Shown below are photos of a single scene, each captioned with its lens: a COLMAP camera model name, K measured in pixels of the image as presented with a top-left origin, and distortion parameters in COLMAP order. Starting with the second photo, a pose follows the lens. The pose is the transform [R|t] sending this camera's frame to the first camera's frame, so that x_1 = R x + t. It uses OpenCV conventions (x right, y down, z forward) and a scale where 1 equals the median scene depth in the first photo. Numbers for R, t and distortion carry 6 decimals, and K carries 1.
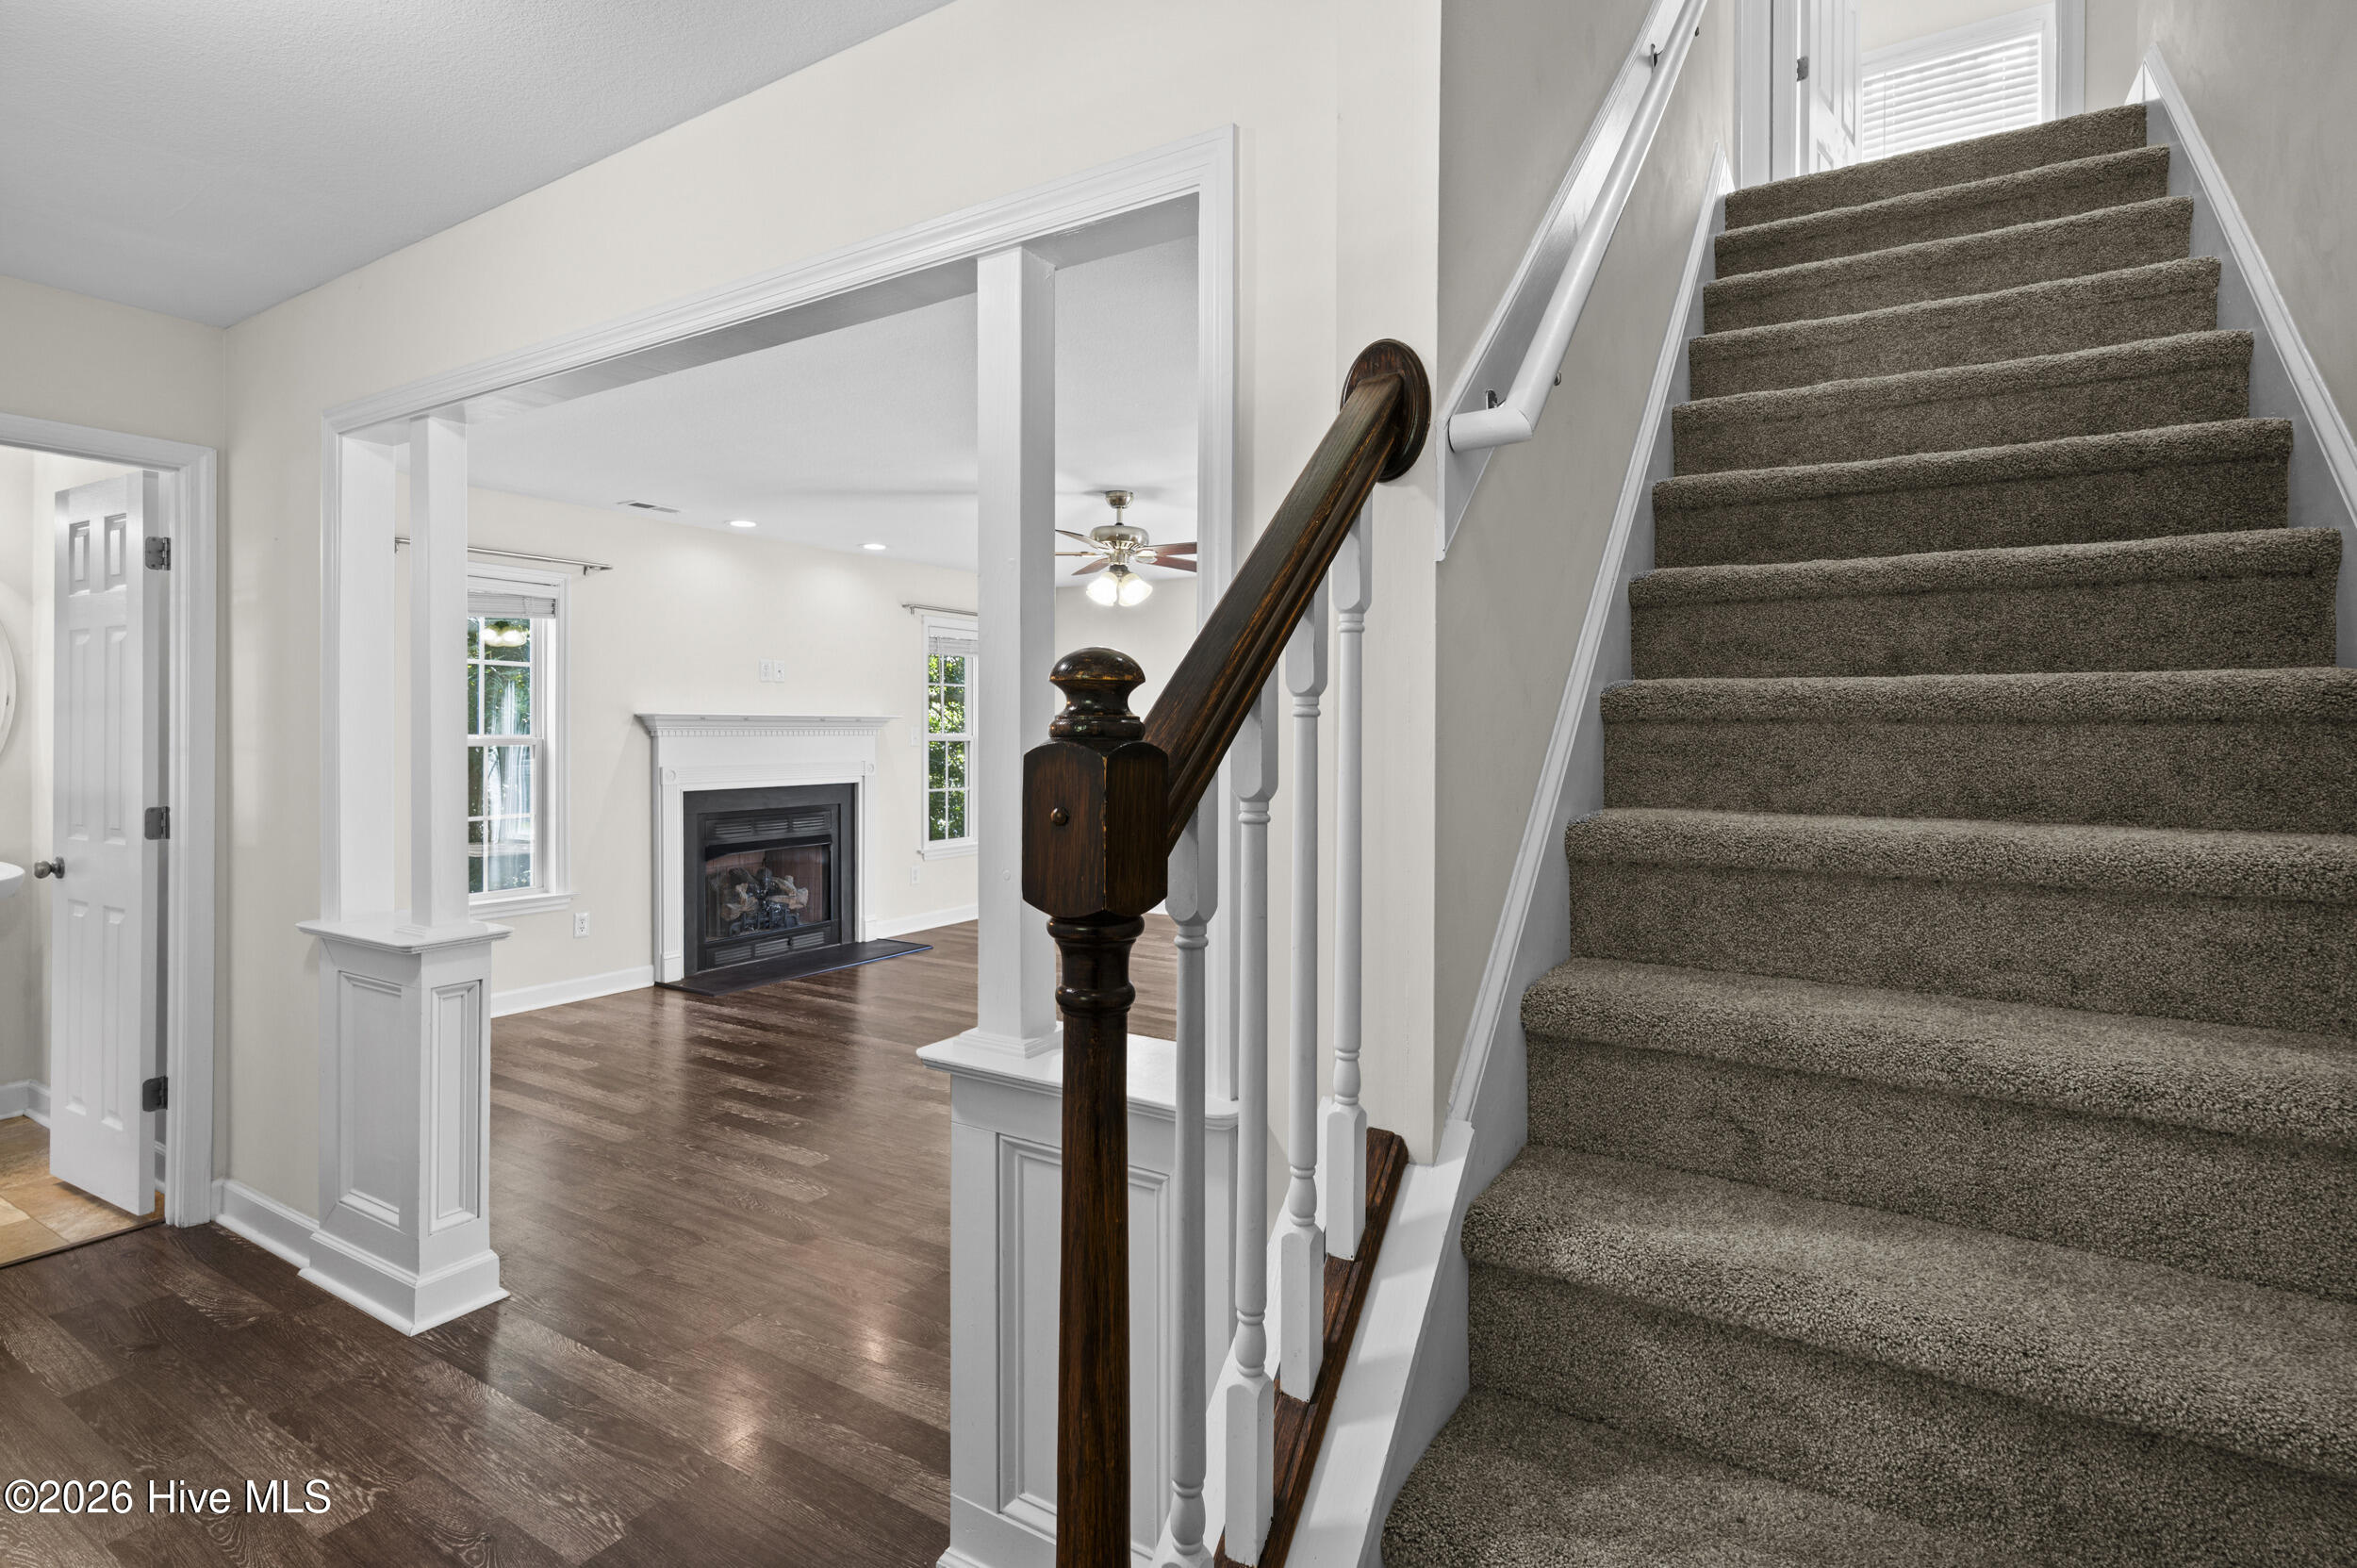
lens RADIAL K [[1170.1, 0, 1153.9], [0, 1170.1, 756.3], [0, 0, 1]] dist [-0.007059, 0.004202]
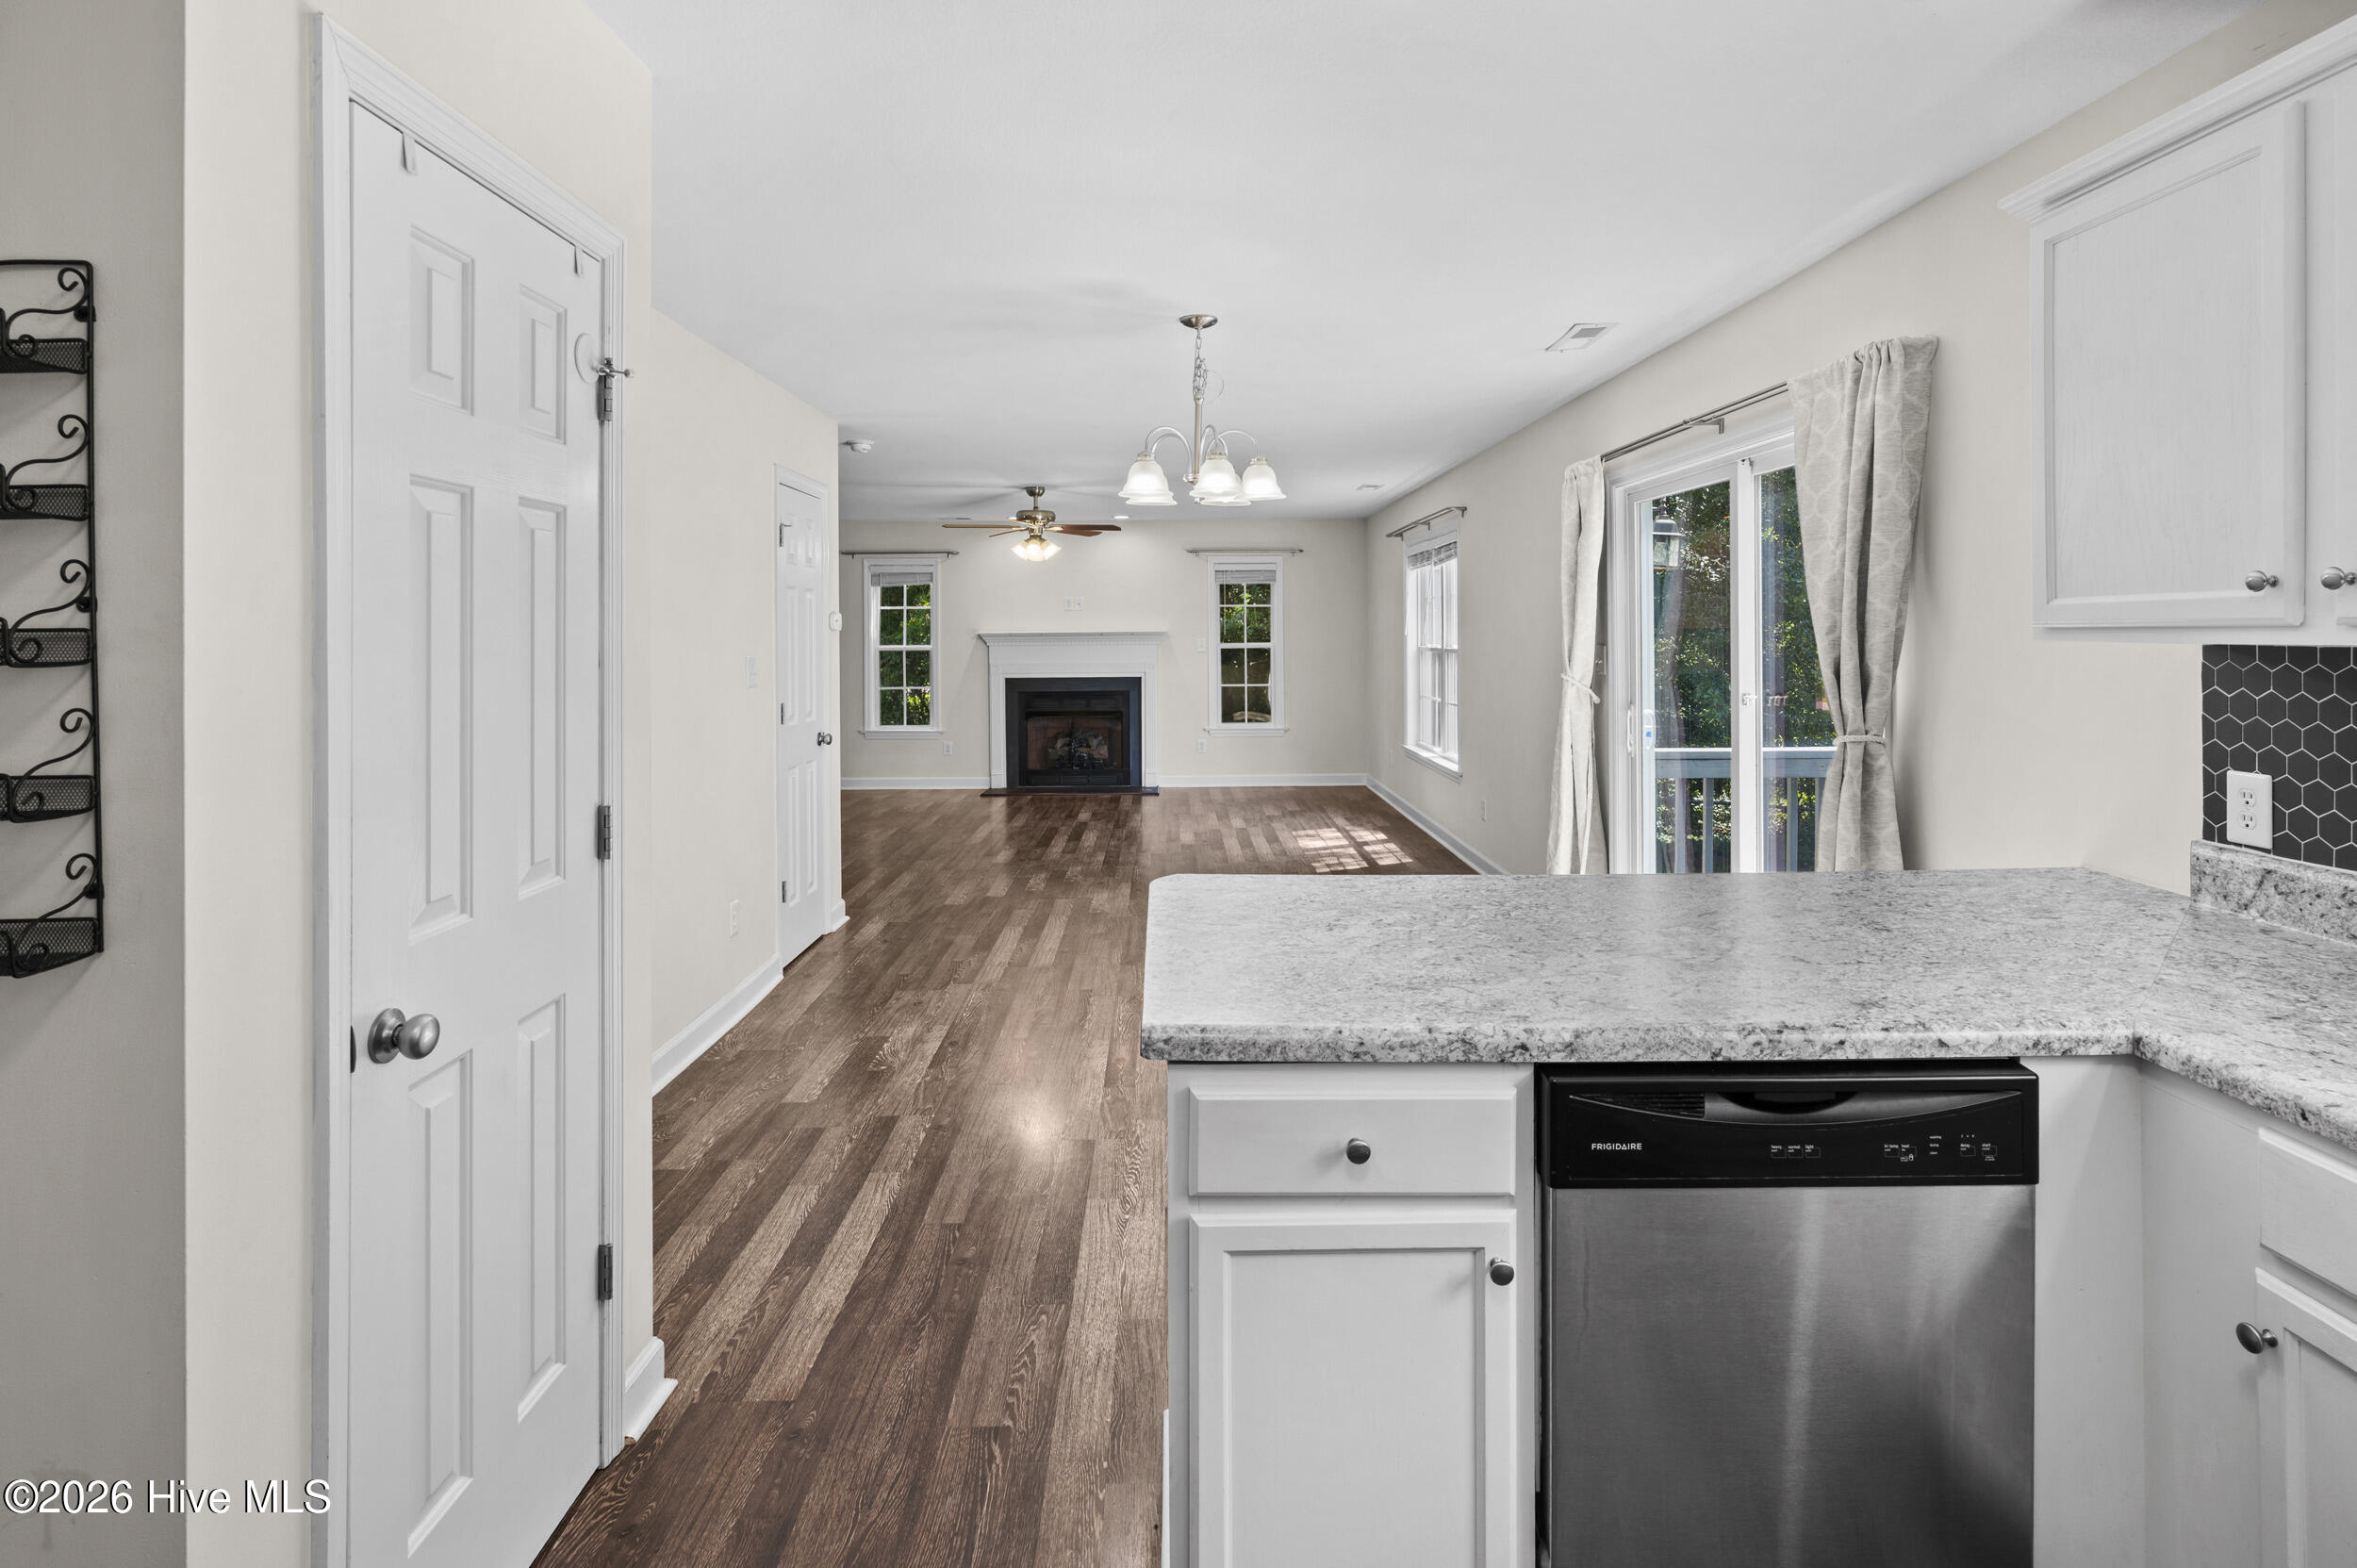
lens RADIAL K [[1170.1, 0, 1201.1], [0, 1170.1, 653.1], [0, 0, 1]] dist [-0.007059, 0.004202]
pose [[0.540652, 0.004907, -0.841232, 2.204643], [-0.010068, 0.999949, -0.000637, -0.015495], [0.841186, 0.008814, 0.540674, 0.591716]]
